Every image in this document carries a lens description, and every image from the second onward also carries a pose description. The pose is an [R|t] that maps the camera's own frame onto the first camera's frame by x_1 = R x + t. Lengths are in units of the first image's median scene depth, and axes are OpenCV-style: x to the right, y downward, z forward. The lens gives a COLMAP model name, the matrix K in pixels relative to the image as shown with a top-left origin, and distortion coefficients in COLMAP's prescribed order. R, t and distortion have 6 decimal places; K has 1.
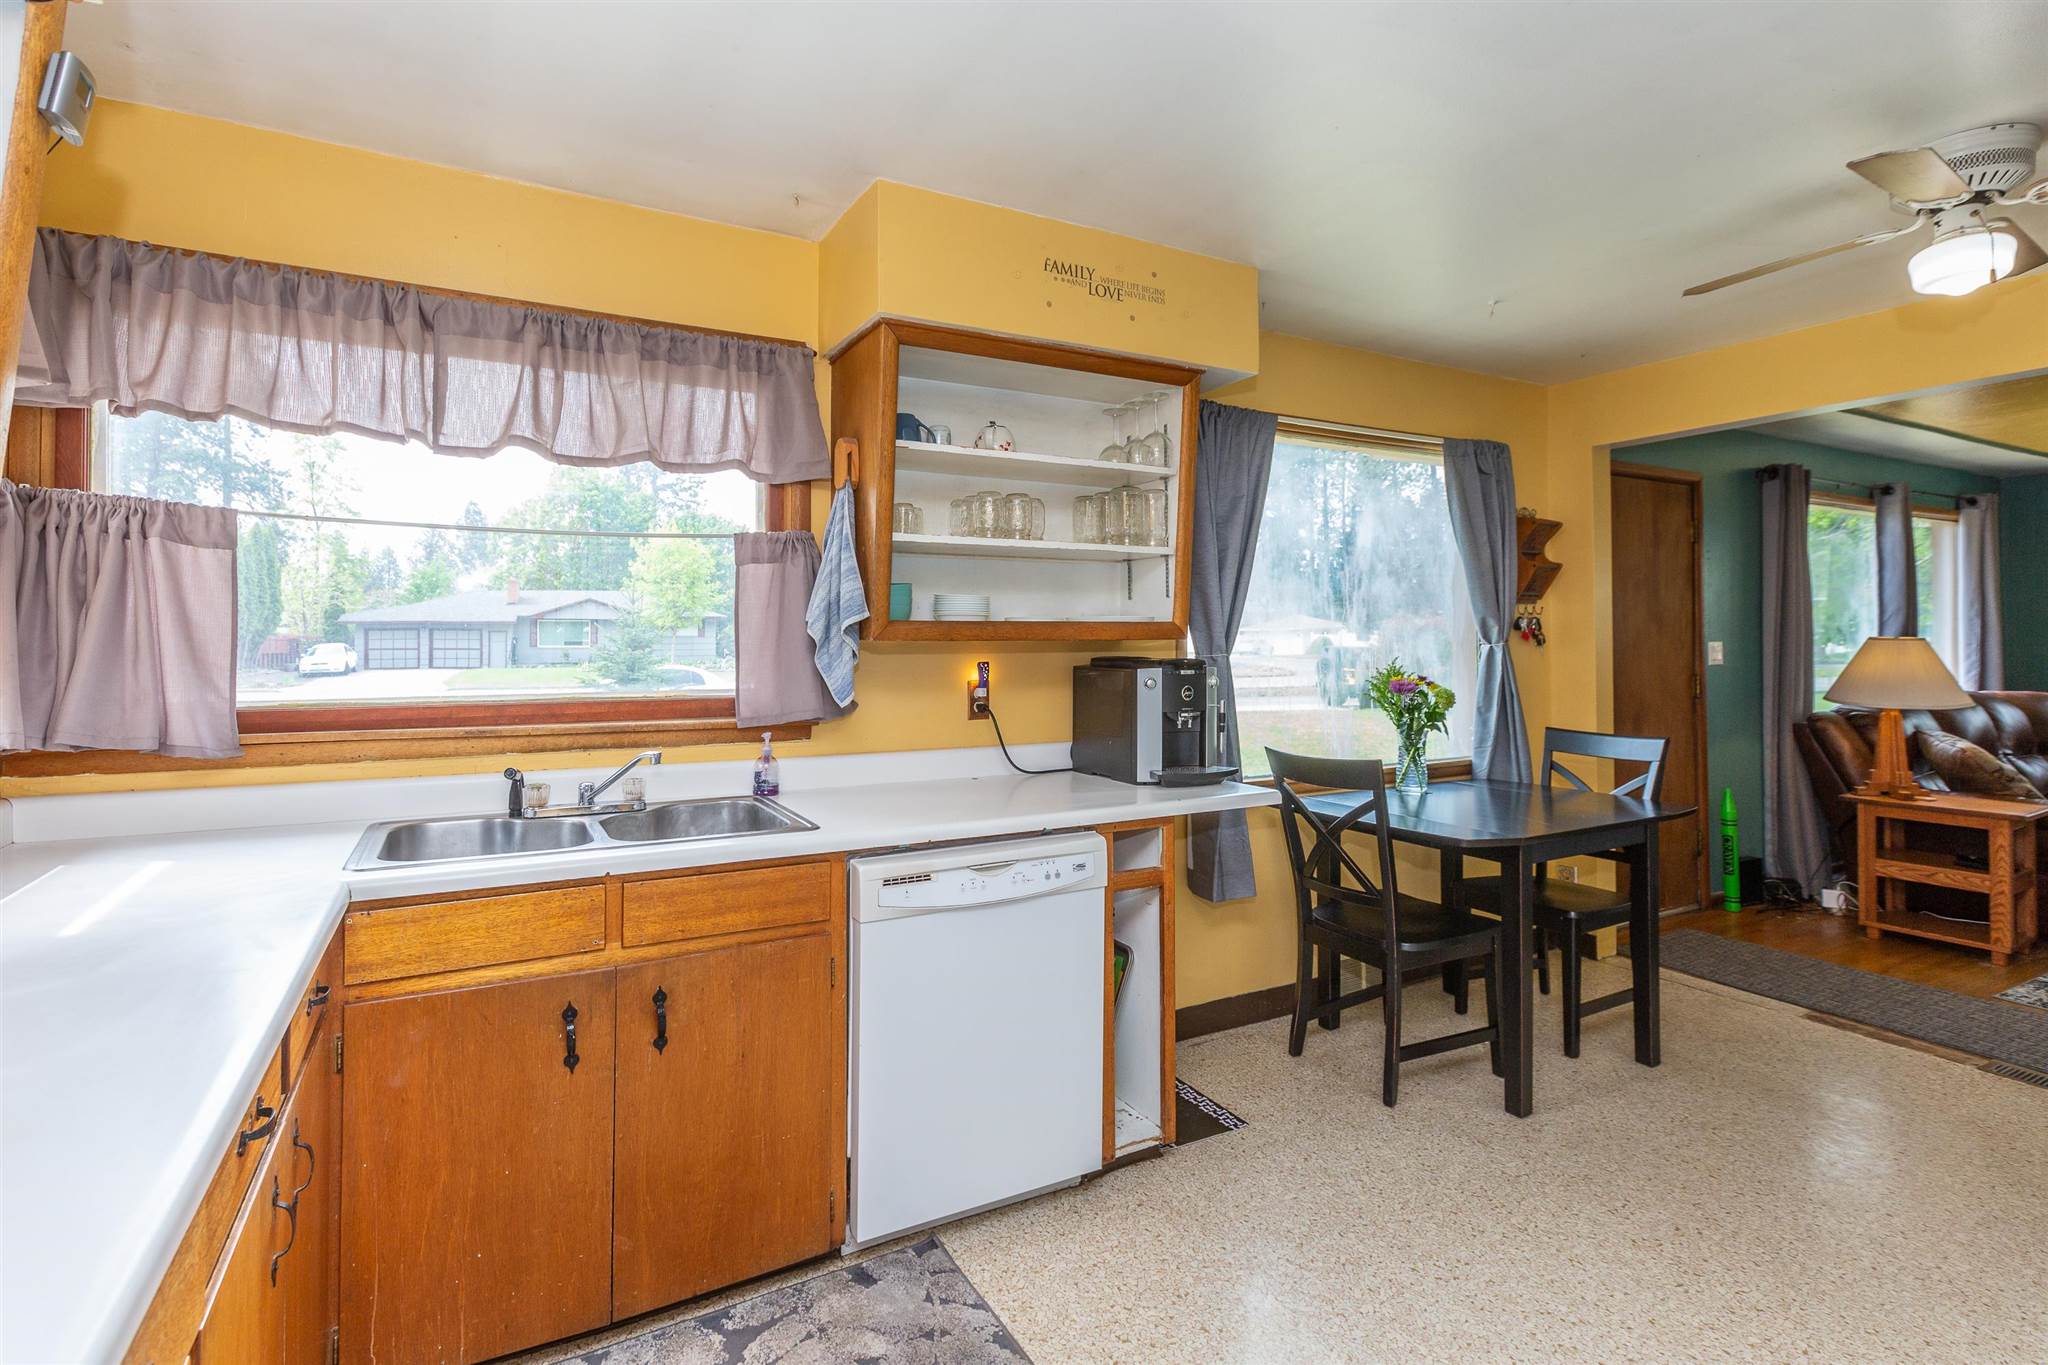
lens RADIAL K [[948.2, 0, 991.3], [0, 948.2, 629.3], [0, 0, 1]] dist [0.005054, -0.001518]
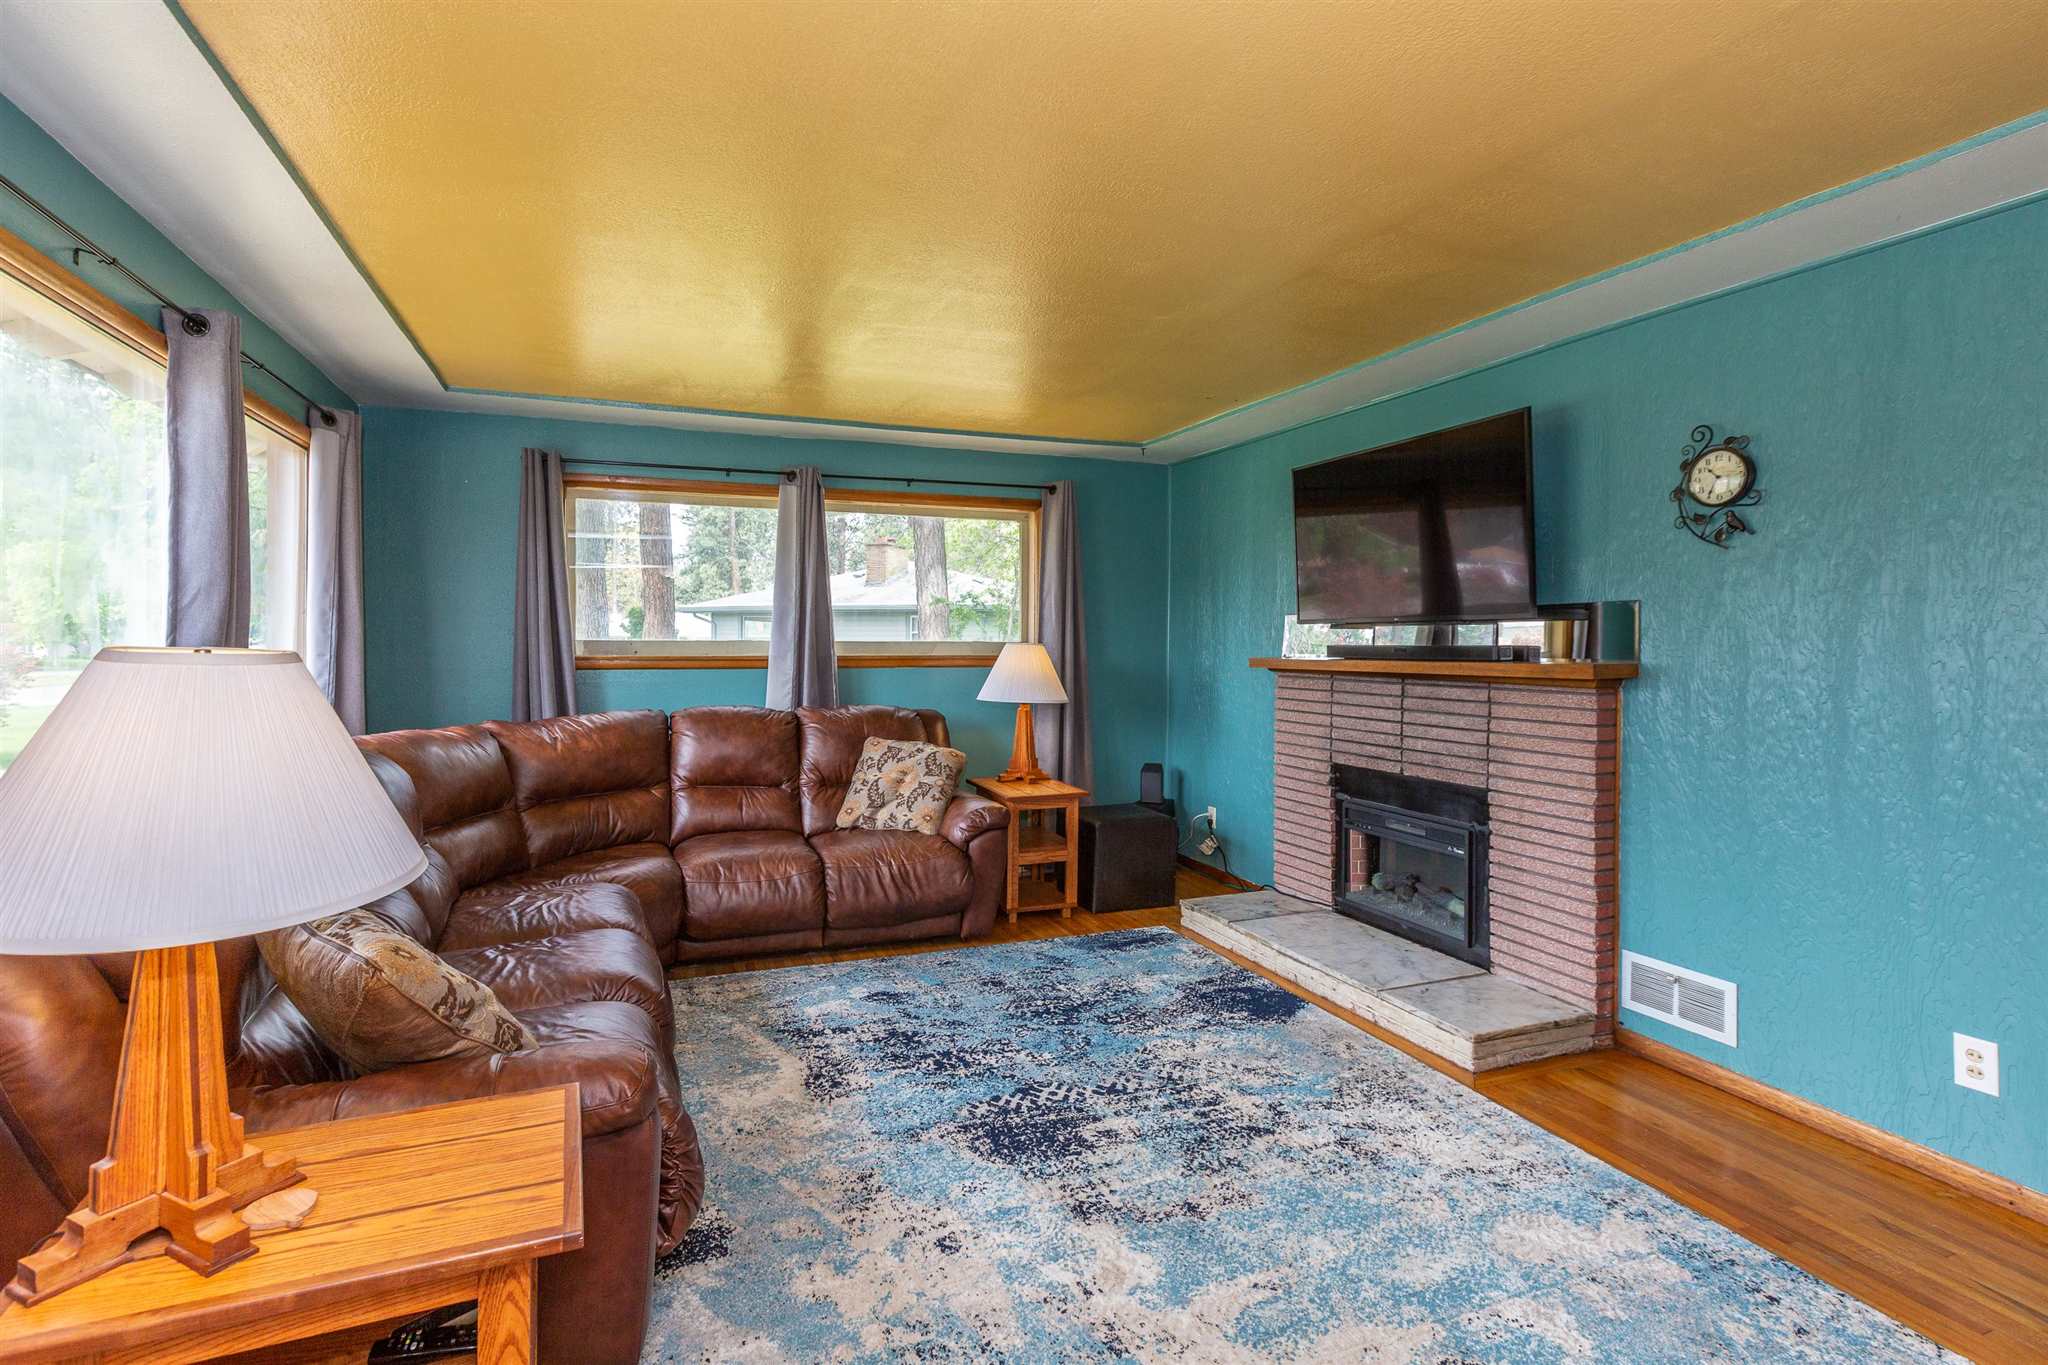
lens RADIAL K [[948.2, 0, 964.1], [0, 948.2, 634.0], [0, 0, 1]] dist [0.005054, -0.001518]
pose [[0.142076, 0.017206, 0.989706, 0.762137], [-0.012304, 0.999802, -0.015615, 0.011658], [-0.989779, -0.009958, 0.142260, 0.793378]]
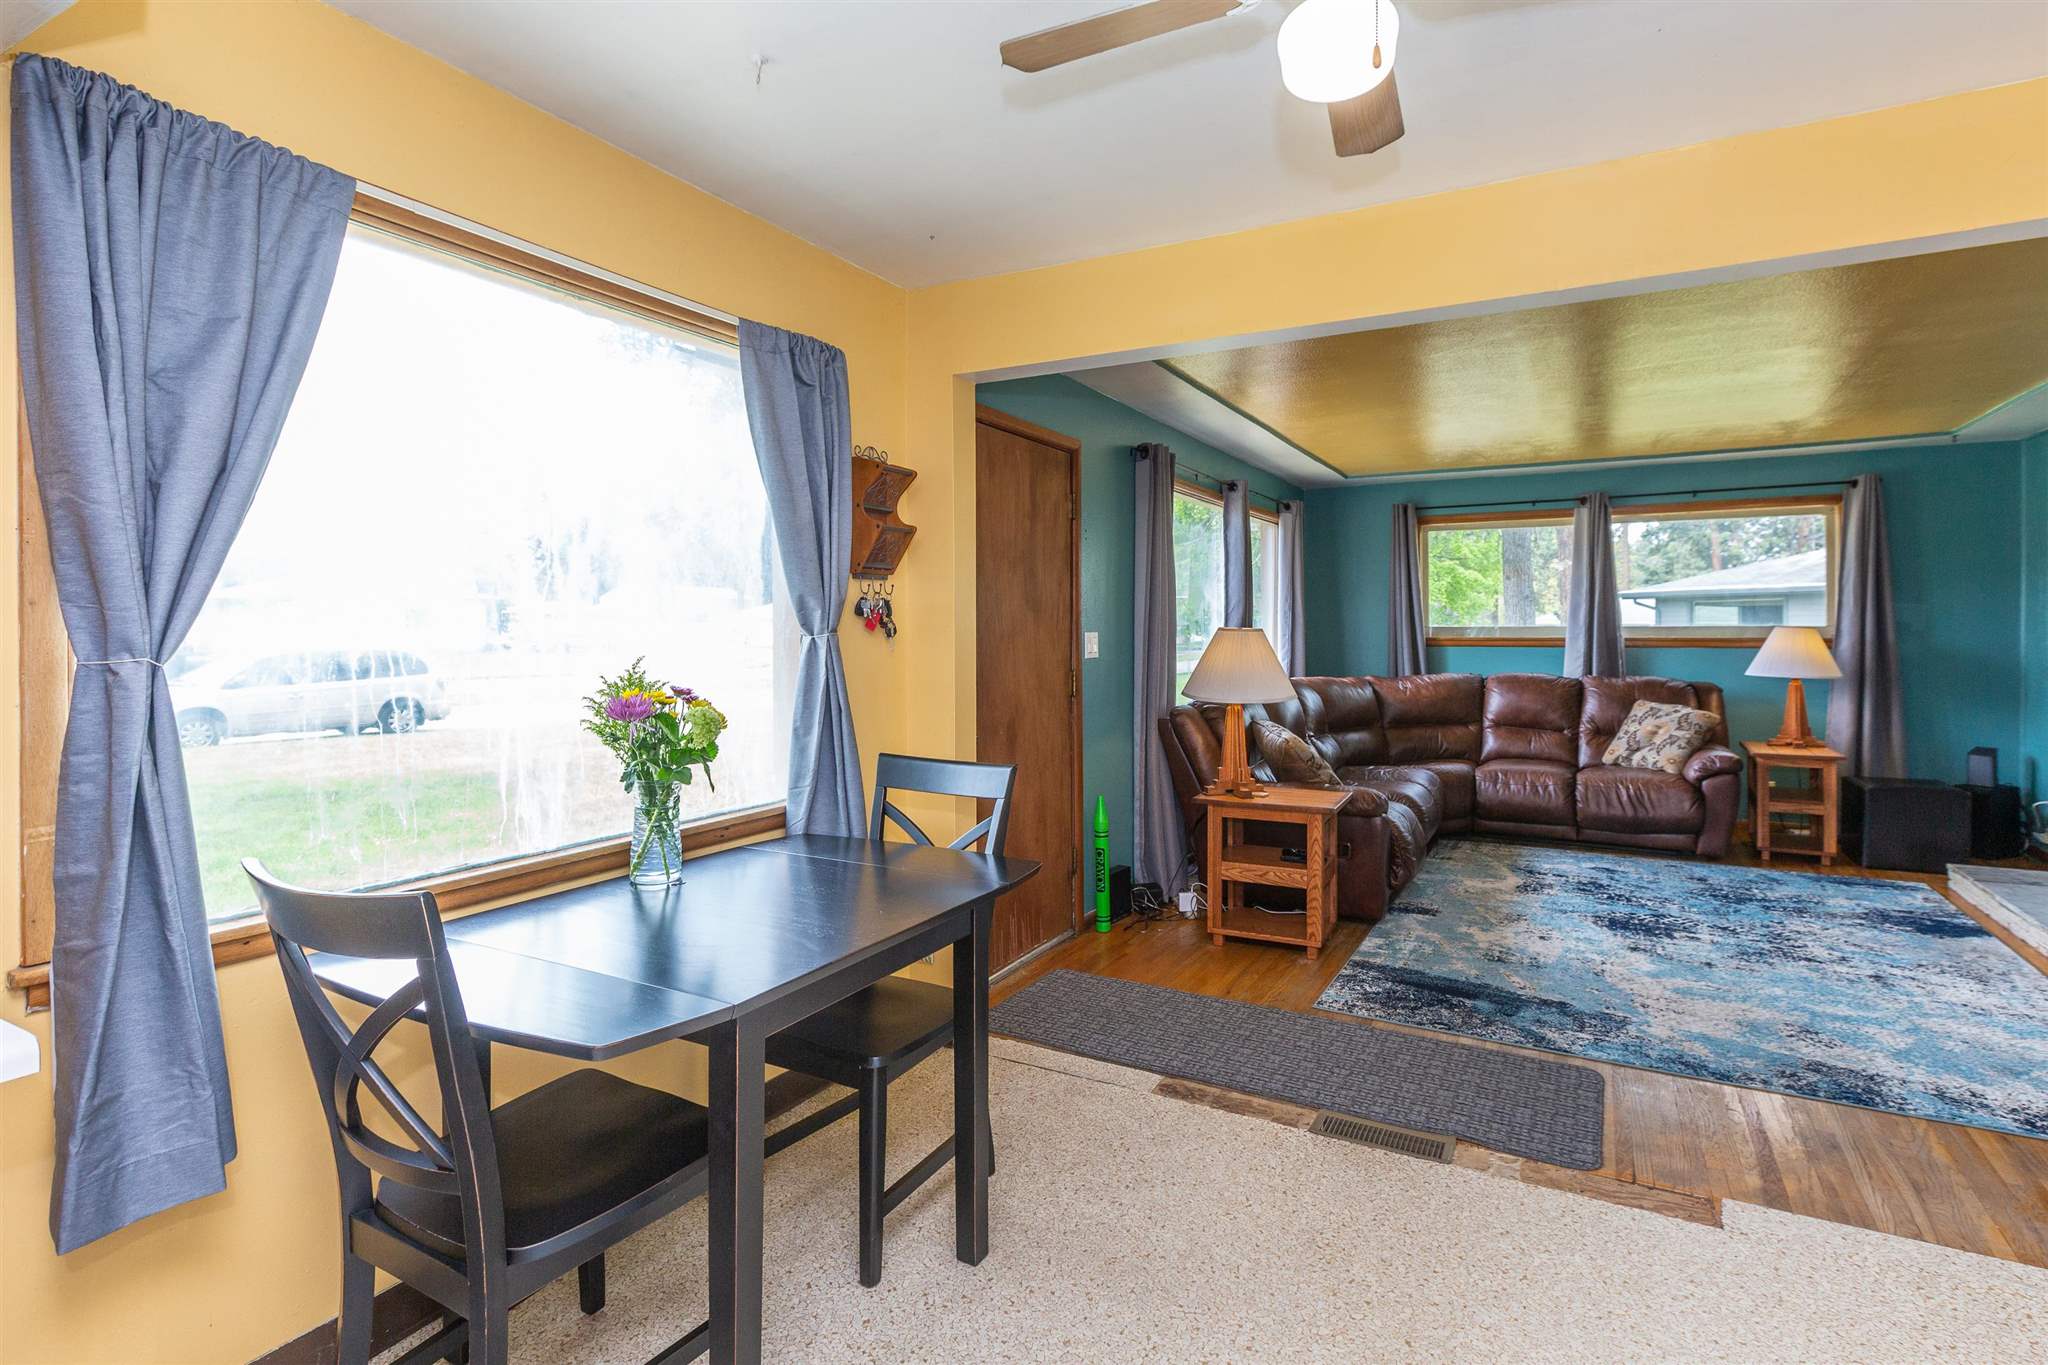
lens RADIAL K [[948.2, 0, 1072.6], [0, 948.2, 640.4], [0, 0, 1]] dist [0.005054, -0.001518]
pose [[0.827495, -0.003867, 0.561460, 0.281978], [-0.008233, 0.999785, 0.019021, 0.004303], [-0.561413, -0.020362, 0.827285, 0.311365]]
